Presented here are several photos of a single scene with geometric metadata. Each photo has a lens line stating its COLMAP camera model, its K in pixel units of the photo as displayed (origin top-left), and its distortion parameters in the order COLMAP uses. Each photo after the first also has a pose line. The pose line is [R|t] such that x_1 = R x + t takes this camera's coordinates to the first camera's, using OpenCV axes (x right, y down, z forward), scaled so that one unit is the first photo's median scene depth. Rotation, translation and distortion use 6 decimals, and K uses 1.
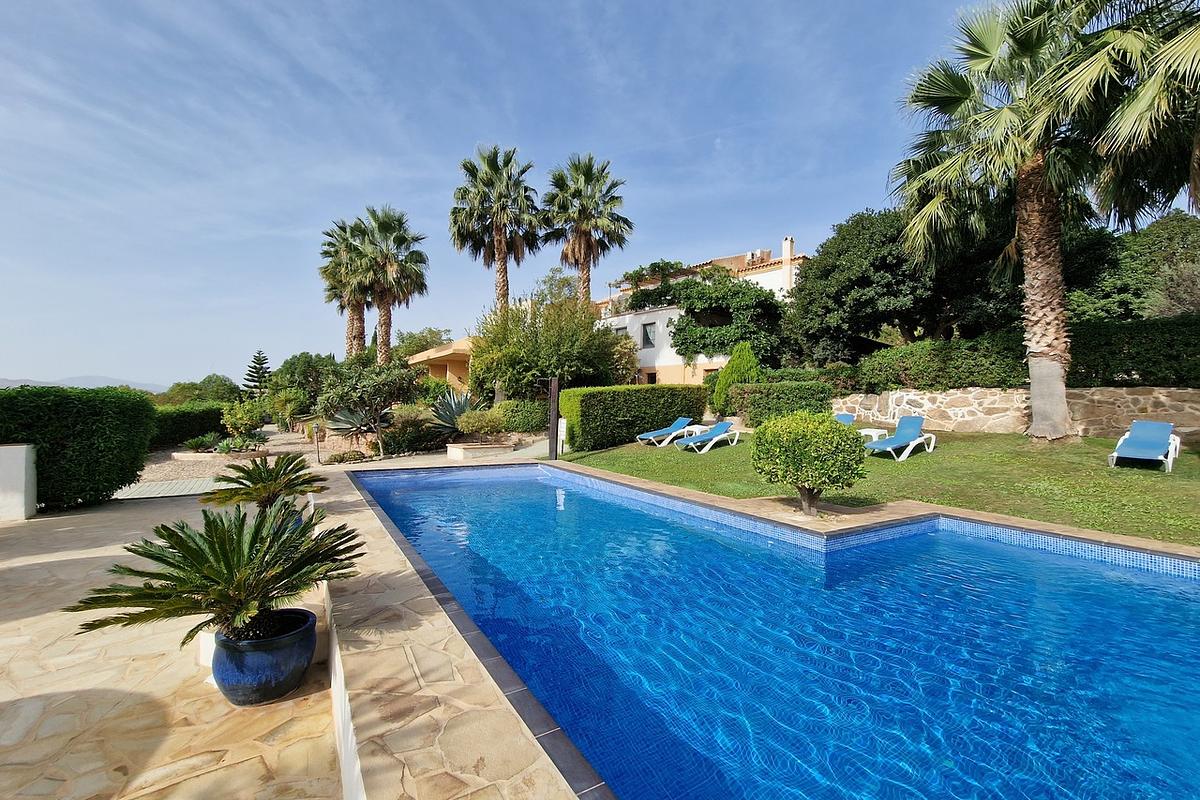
lens RADIAL K [[491.5, 0, 595.6], [0, 491.5, 392.5], [0, 0, 1]] dist [0.008615, -0.005603]
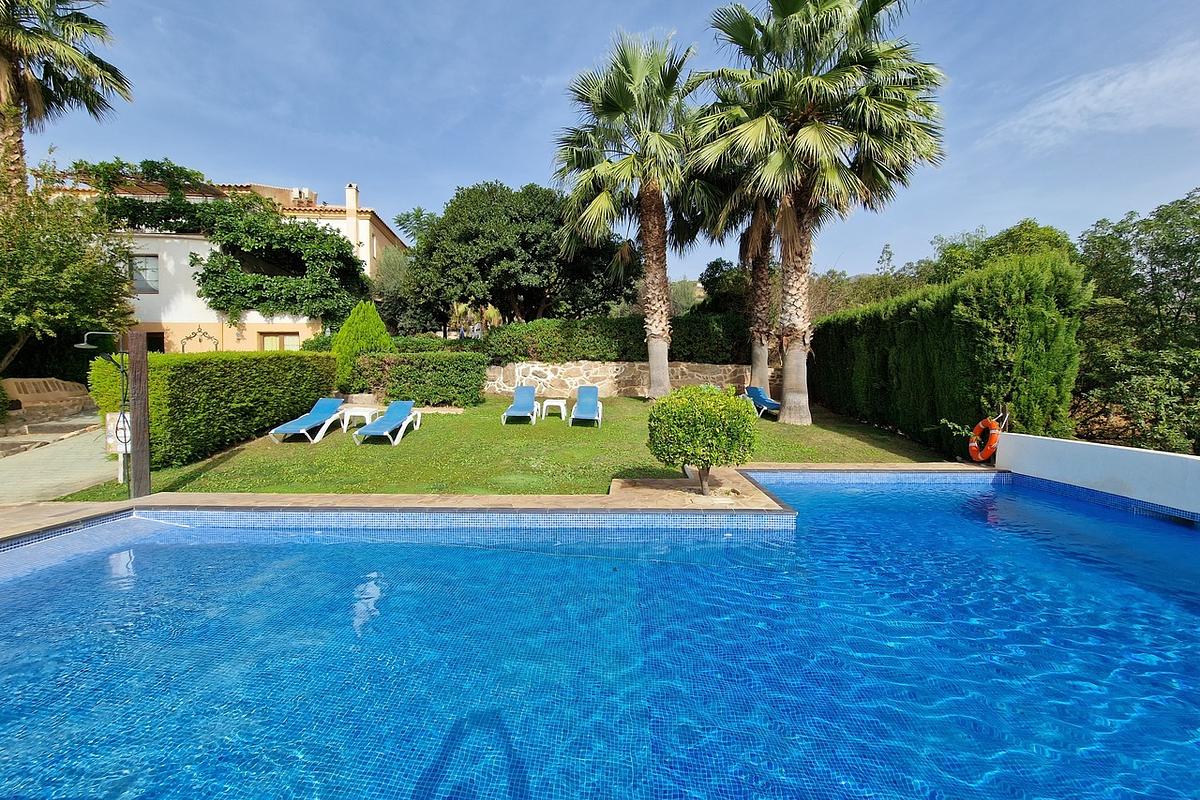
lens RADIAL K [[491.5, 0, 597.6], [0, 491.5, 393.8], [0, 0, 1]] dist [-0.001085, 0.003532]
pose [[0.562107, -0.045389, 0.825818, -0.123814], [-0.006269, 0.998230, 0.059132, -0.000195], [-0.827041, -0.038415, 0.560828, 0.172830]]
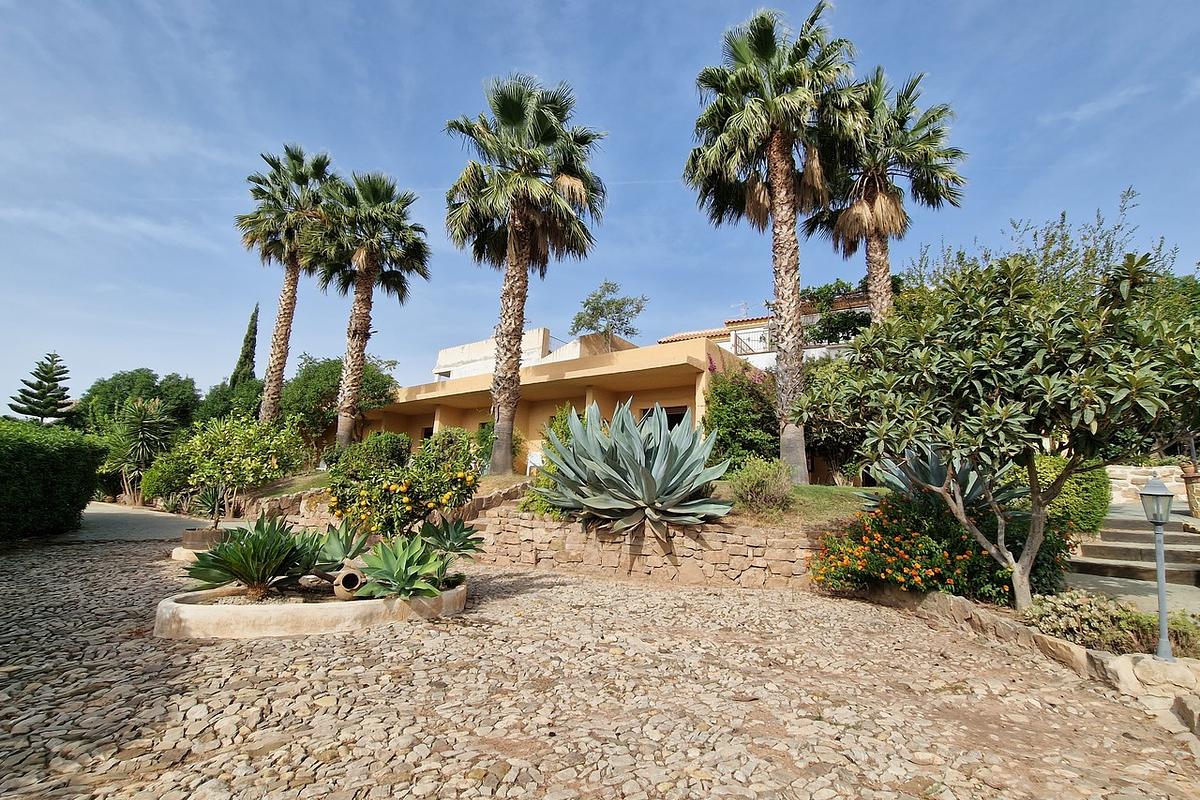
lens RADIAL K [[557.4, 0, 596.1], [0, 557.4, 390.5], [0, 0, 1]] dist [0.001399, 0.000435]
pose [[0.951528, 0.090249, 0.294024, -0.567025], [-0.041376, 0.984851, -0.168393, 0.048106], [-0.304767, 0.148065, 0.940847, 0.519072]]
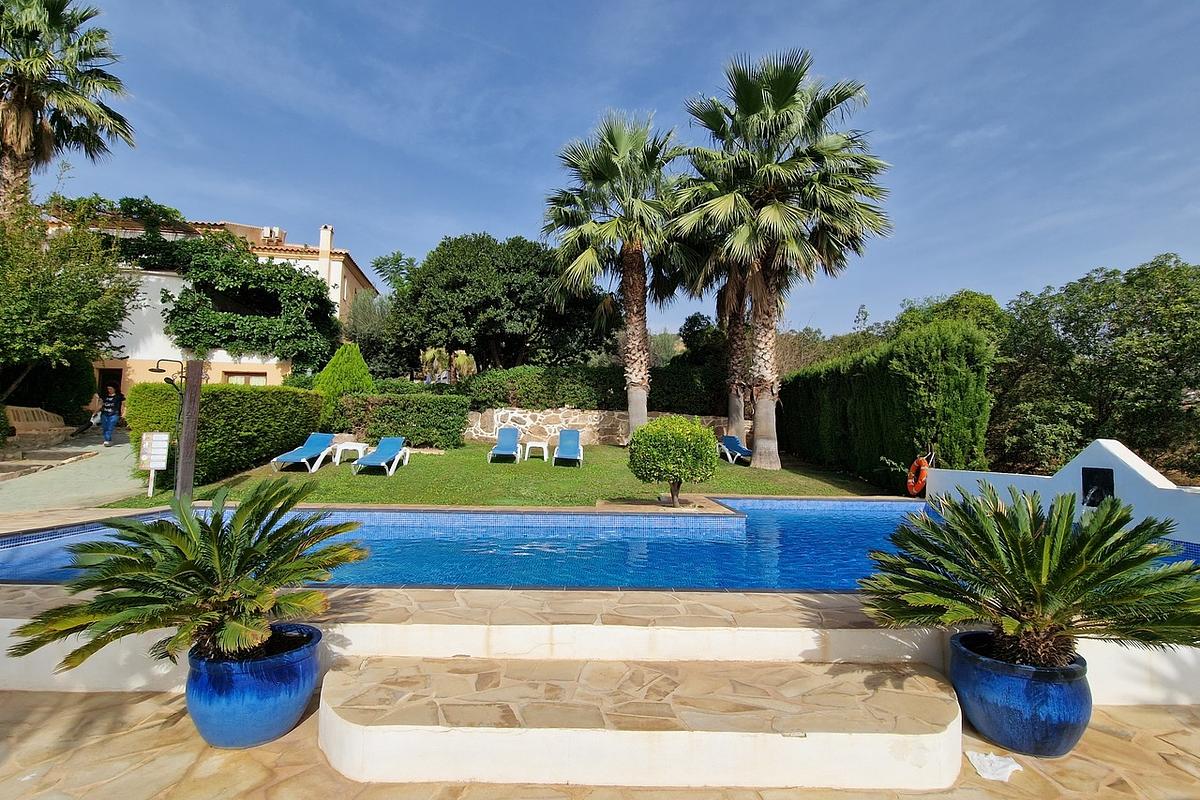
lens RADIAL K [[557.4, 0, 596.1], [0, 557.4, 390.5], [0, 0, 1]] dist [0.001399, 0.000435]
pose [[0.520068, 0.068302, 0.851390, -0.209631], [-0.029992, 0.997643, -0.061715, 0.016813], [-0.853598, 0.006561, 0.520890, 0.129050]]
